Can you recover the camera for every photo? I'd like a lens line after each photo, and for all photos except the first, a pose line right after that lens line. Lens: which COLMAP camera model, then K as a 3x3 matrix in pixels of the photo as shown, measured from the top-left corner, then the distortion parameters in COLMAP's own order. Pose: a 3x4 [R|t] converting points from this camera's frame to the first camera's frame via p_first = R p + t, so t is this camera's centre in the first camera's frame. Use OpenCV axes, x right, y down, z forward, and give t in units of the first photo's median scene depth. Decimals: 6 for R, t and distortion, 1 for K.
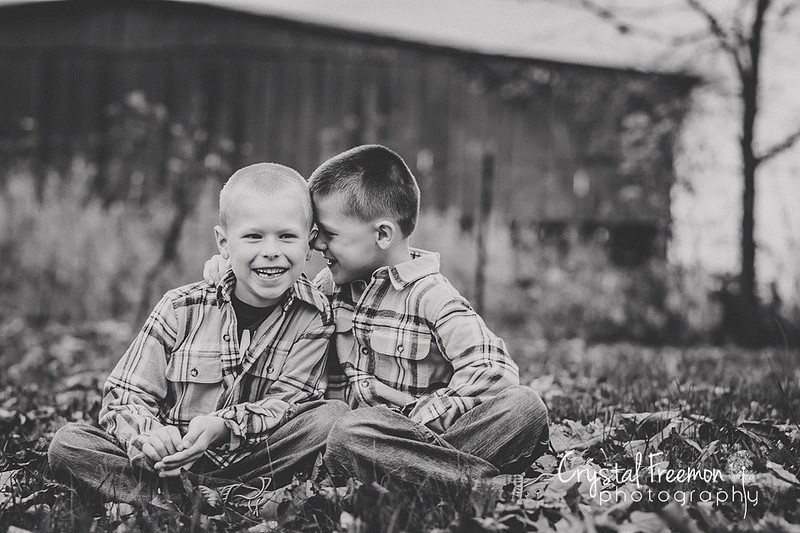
lens RADIAL K [[2853.6, 0, 400.0], [0, 2853.6, 266.5], [0, 0, 1]] dist [0.023208, -0.439040]
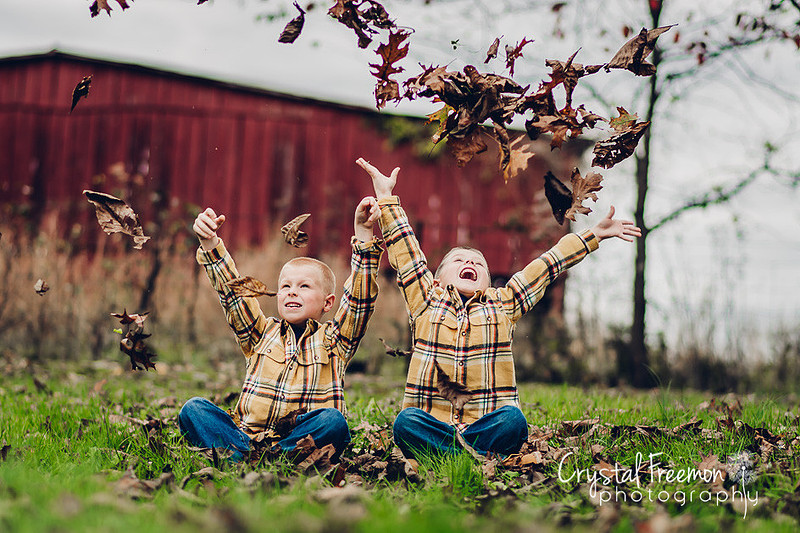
lens RADIAL K [[2853.6, 0, 400.0], [0, 2853.6, 266.5], [0, 0, 1]] dist [0.023208, -0.439040]
pose [[0.999178, 0.012941, 0.038408, -0.021332], [-0.012360, 0.999806, -0.015316, -0.002565], [-0.038599, 0.014828, 0.999145, -0.167225]]
